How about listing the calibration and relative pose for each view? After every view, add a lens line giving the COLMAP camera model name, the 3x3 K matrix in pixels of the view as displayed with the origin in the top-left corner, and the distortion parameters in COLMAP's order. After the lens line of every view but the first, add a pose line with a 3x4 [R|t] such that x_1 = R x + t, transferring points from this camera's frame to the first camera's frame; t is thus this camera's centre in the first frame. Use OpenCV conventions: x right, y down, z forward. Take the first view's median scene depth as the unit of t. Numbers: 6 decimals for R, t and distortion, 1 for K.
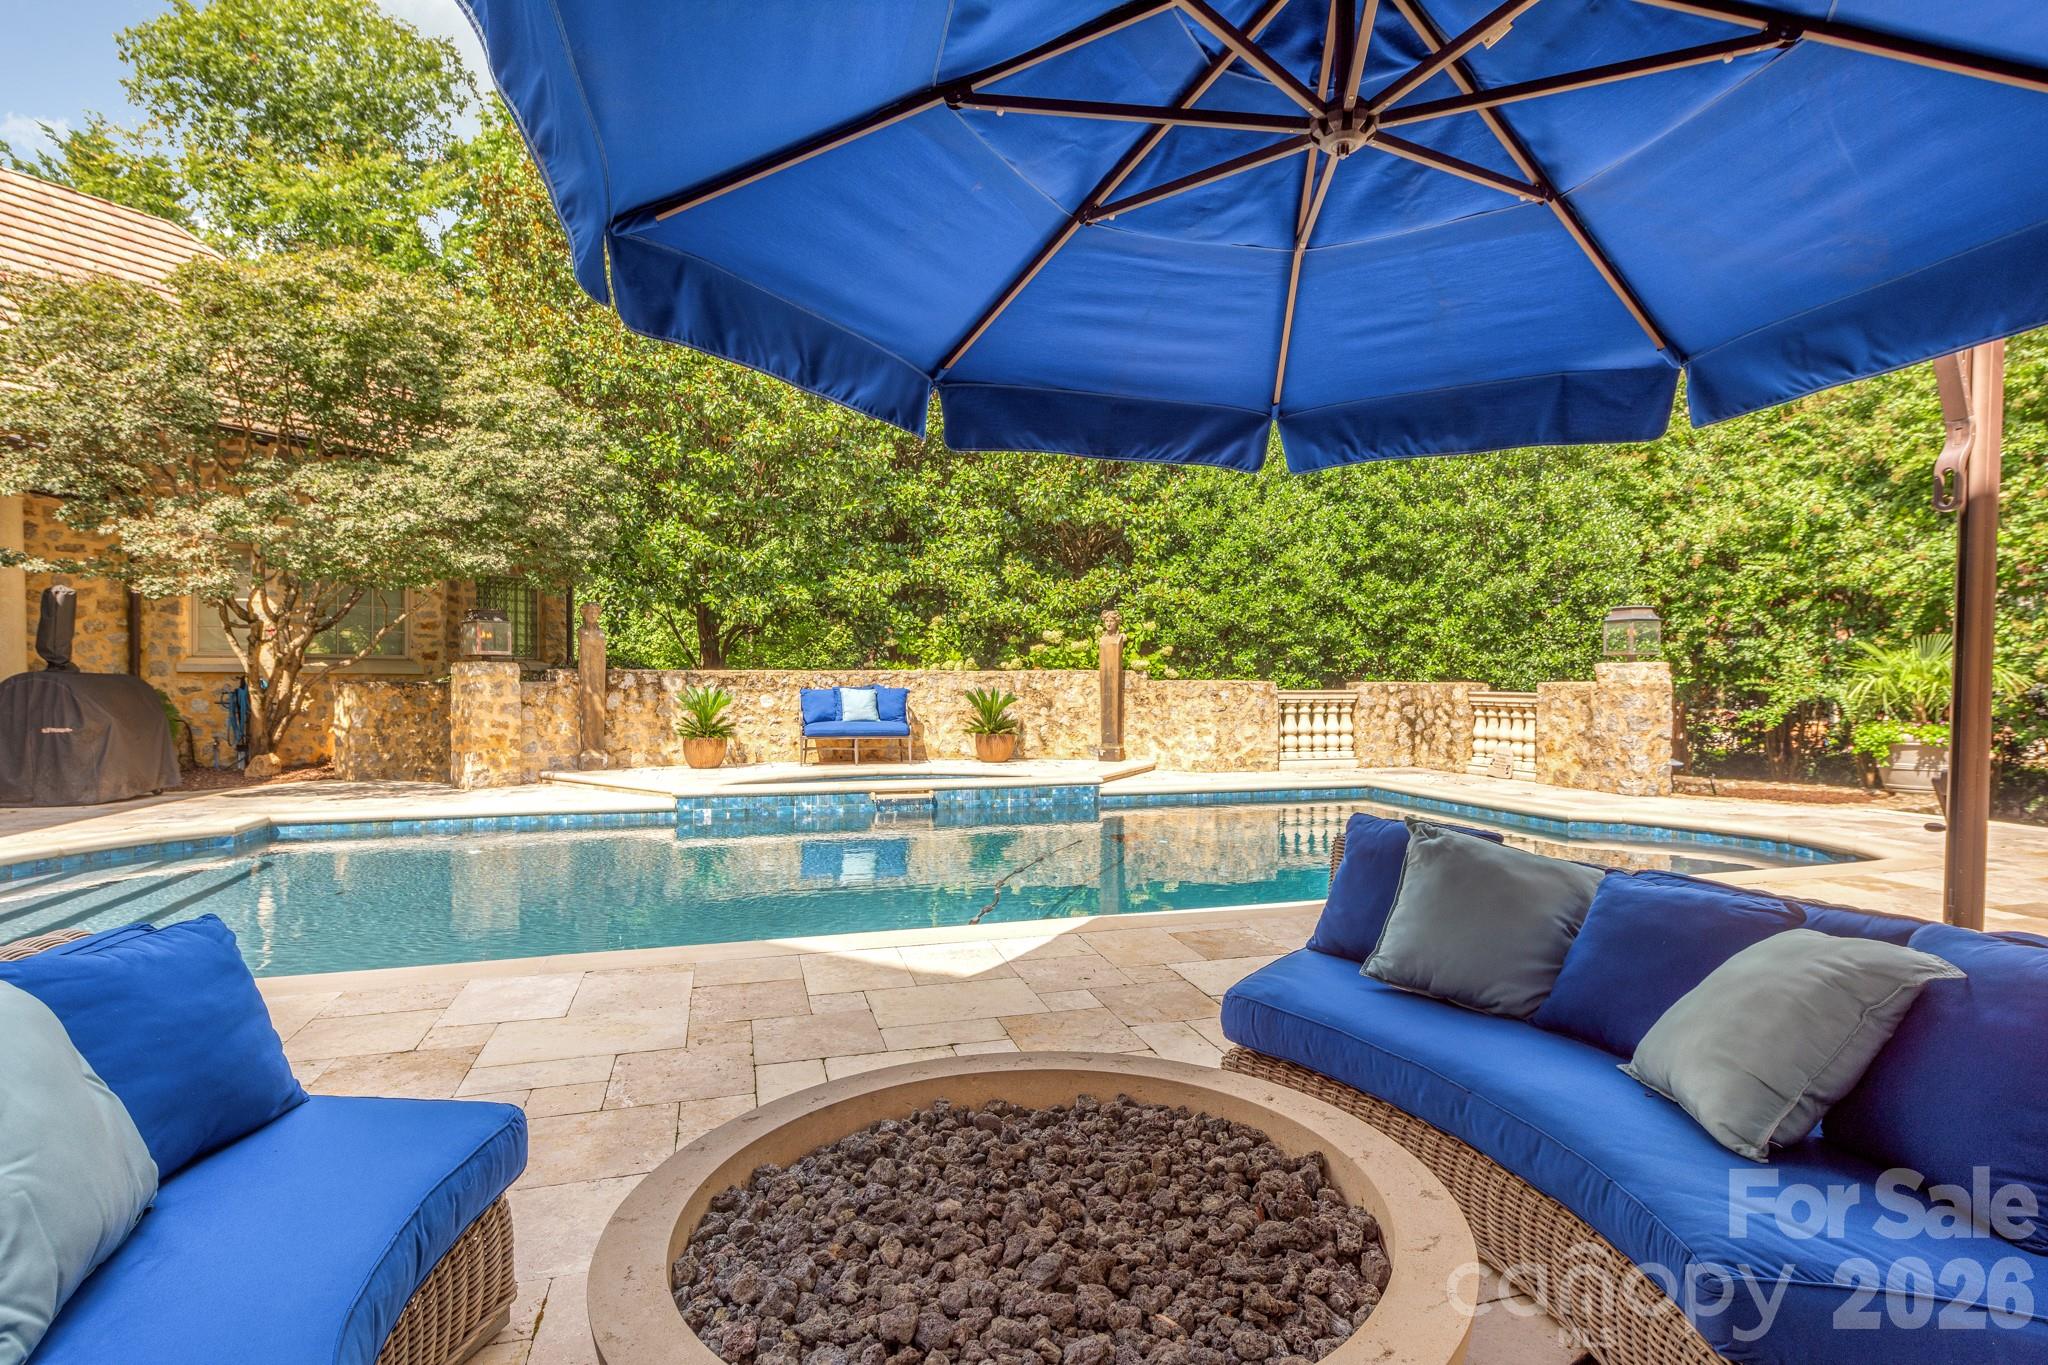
lens RADIAL K [[1026.6, 0, 1029.9], [0, 1026.6, 679.9], [0, 0, 1]] dist [0.001343, 0.000169]
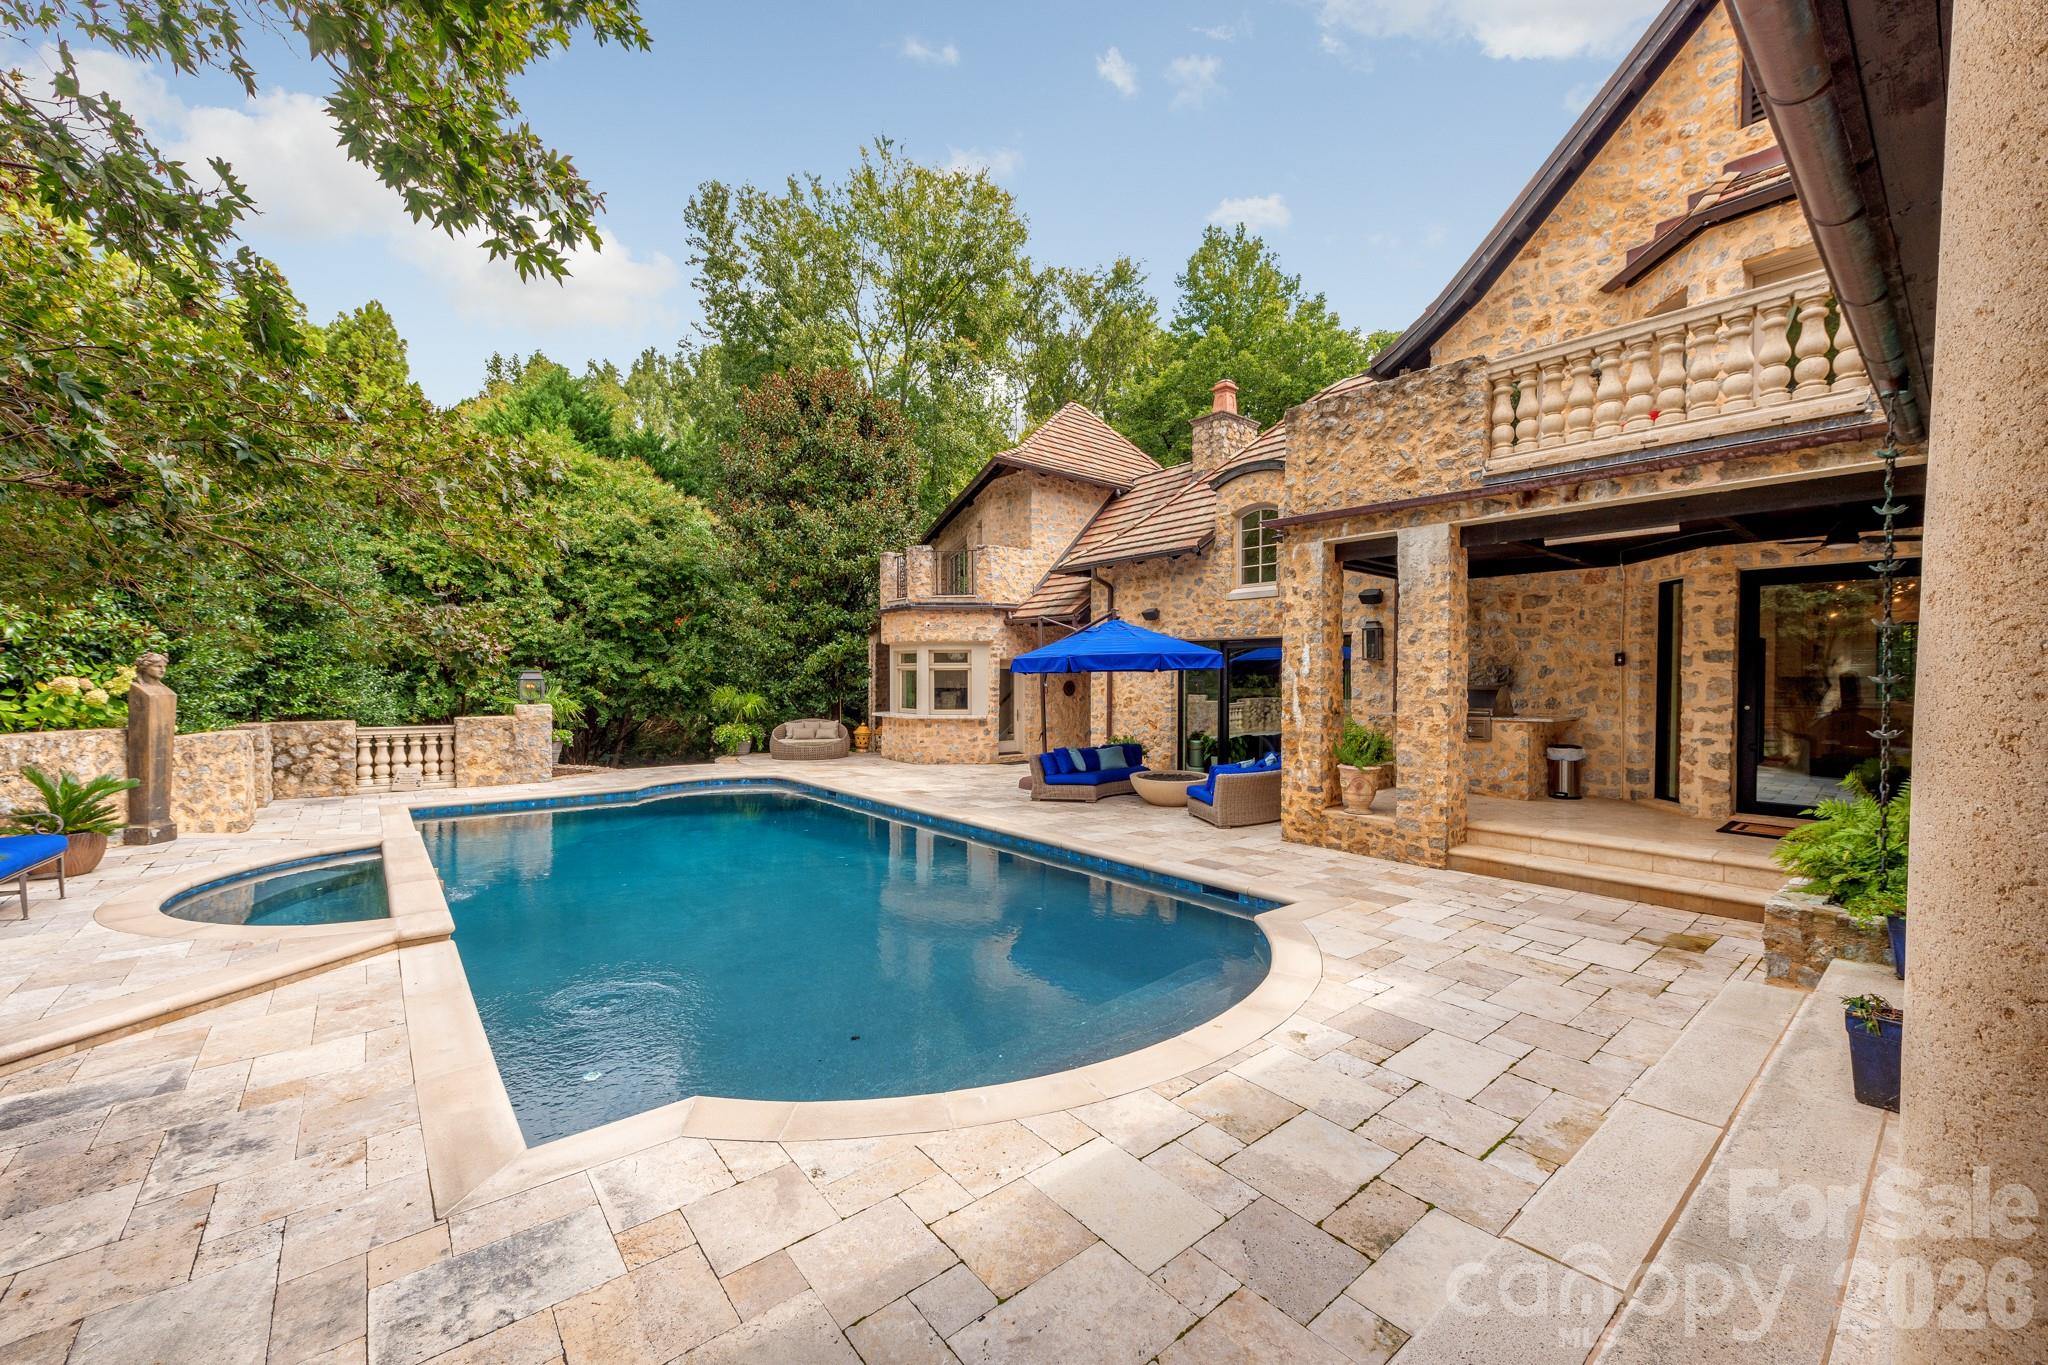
lens RADIAL K [[797.0, 0, 1035.2], [0, 797.0, 686.7], [0, 0, 1]] dist [0.002771, 0.000142]
pose [[-0.401703, -0.011071, 0.915703, -0.767122], [-0.002858, 0.999937, 0.010836, -0.050371], [-0.915766, 0.001736, -0.401709, 0.627887]]
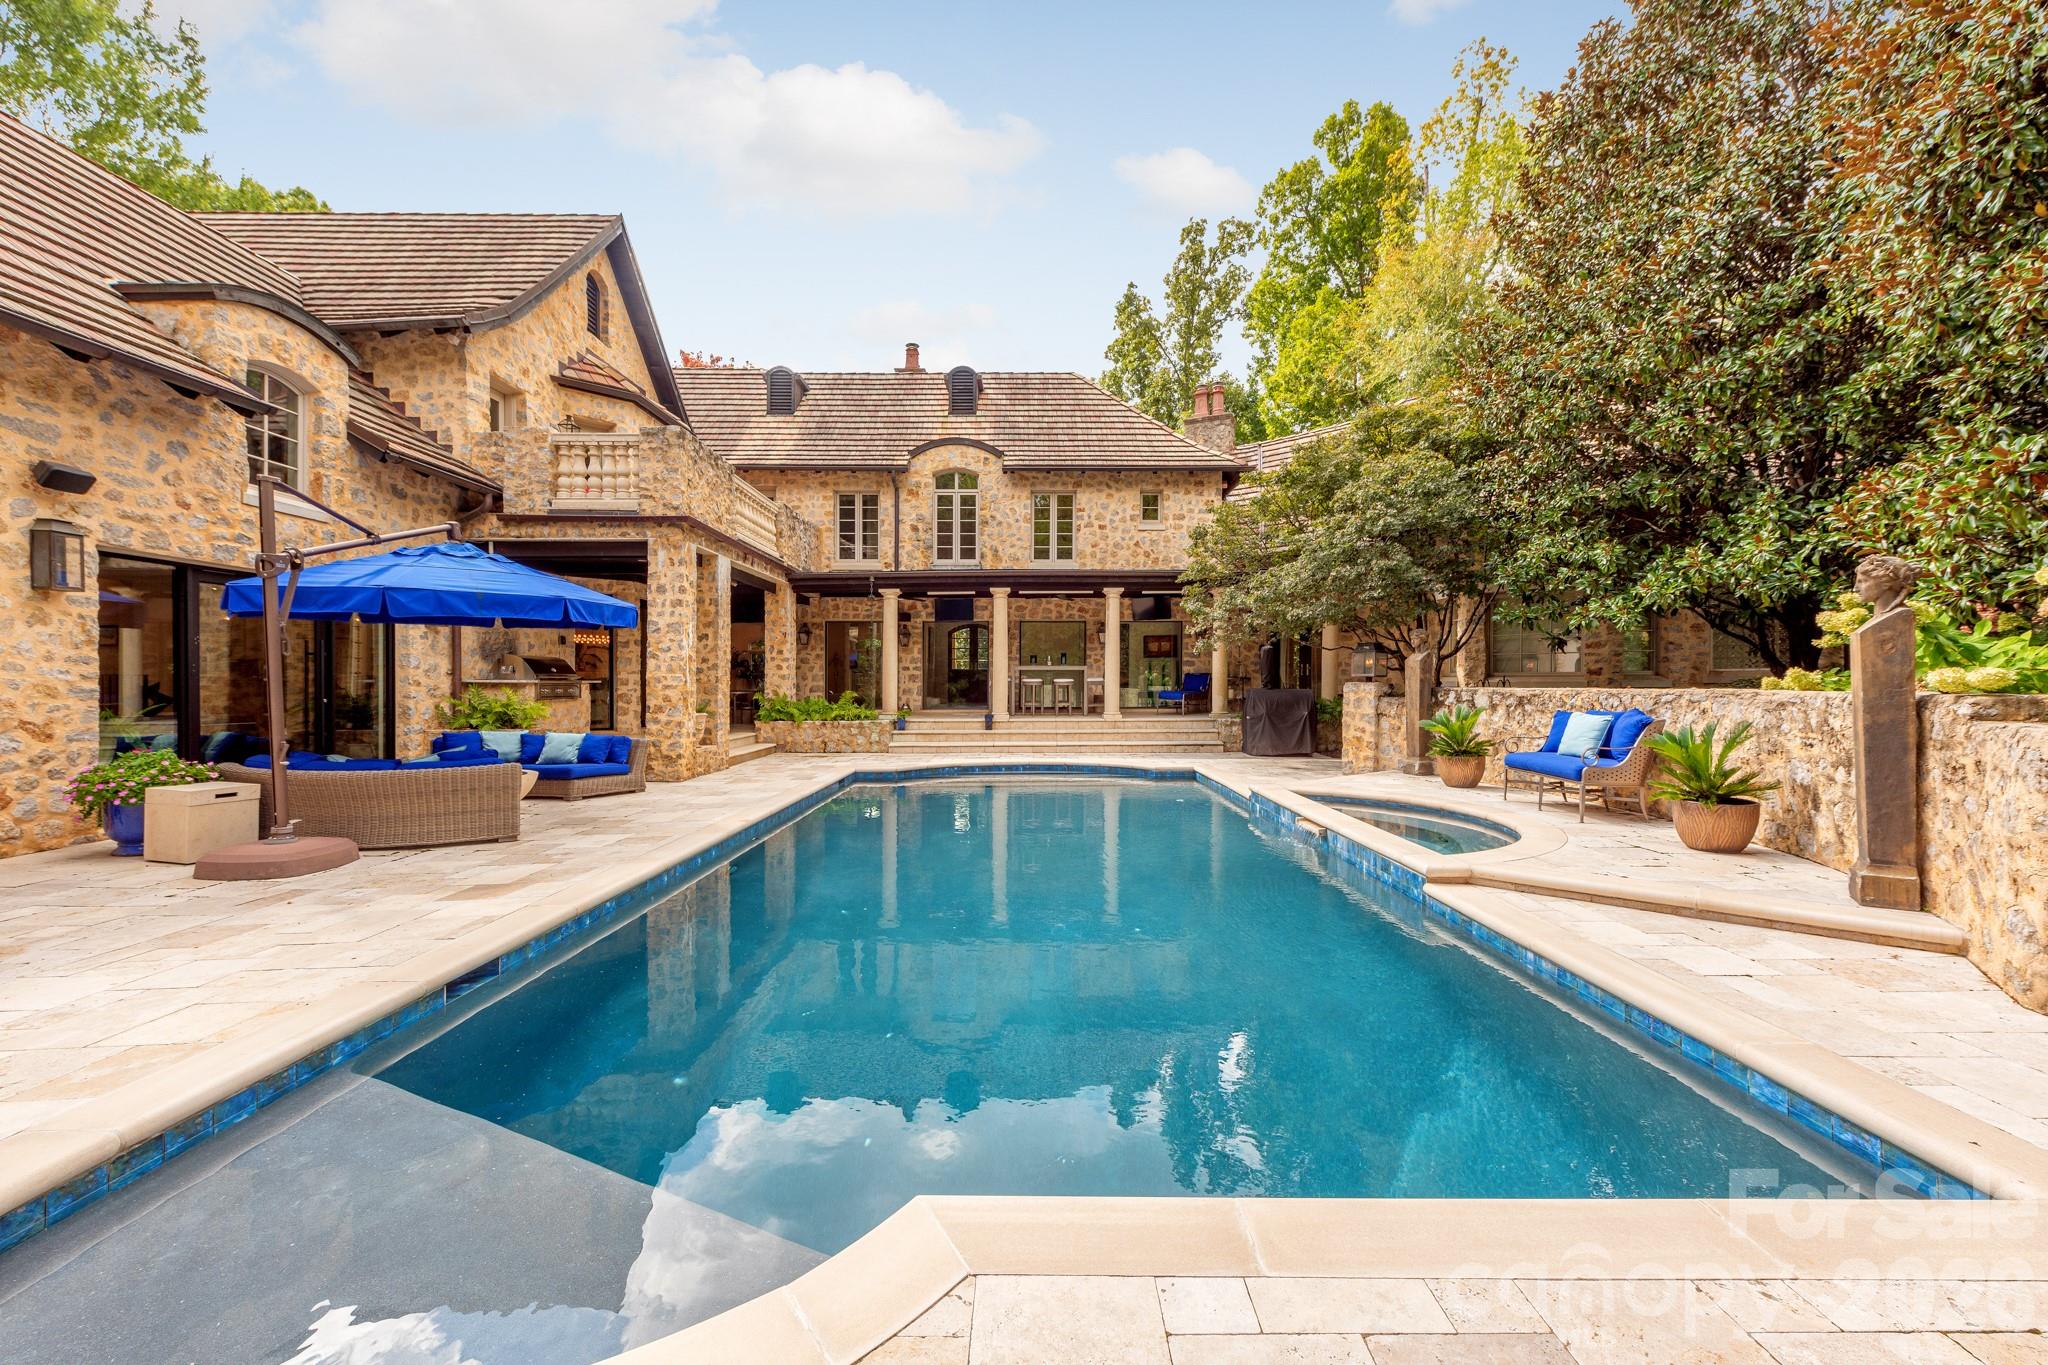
lens RADIAL K [[797.0, 0, 1025.0], [0, 797.0, 681.6], [0, 0, 1]] dist [0.002771, 0.000142]
pose [[-0.281190, -0.000683, -0.959652, 0.493171], [0.000800, 0.999999, -0.000946, -0.014417], [0.959652, -0.001034, -0.281189, 0.733839]]
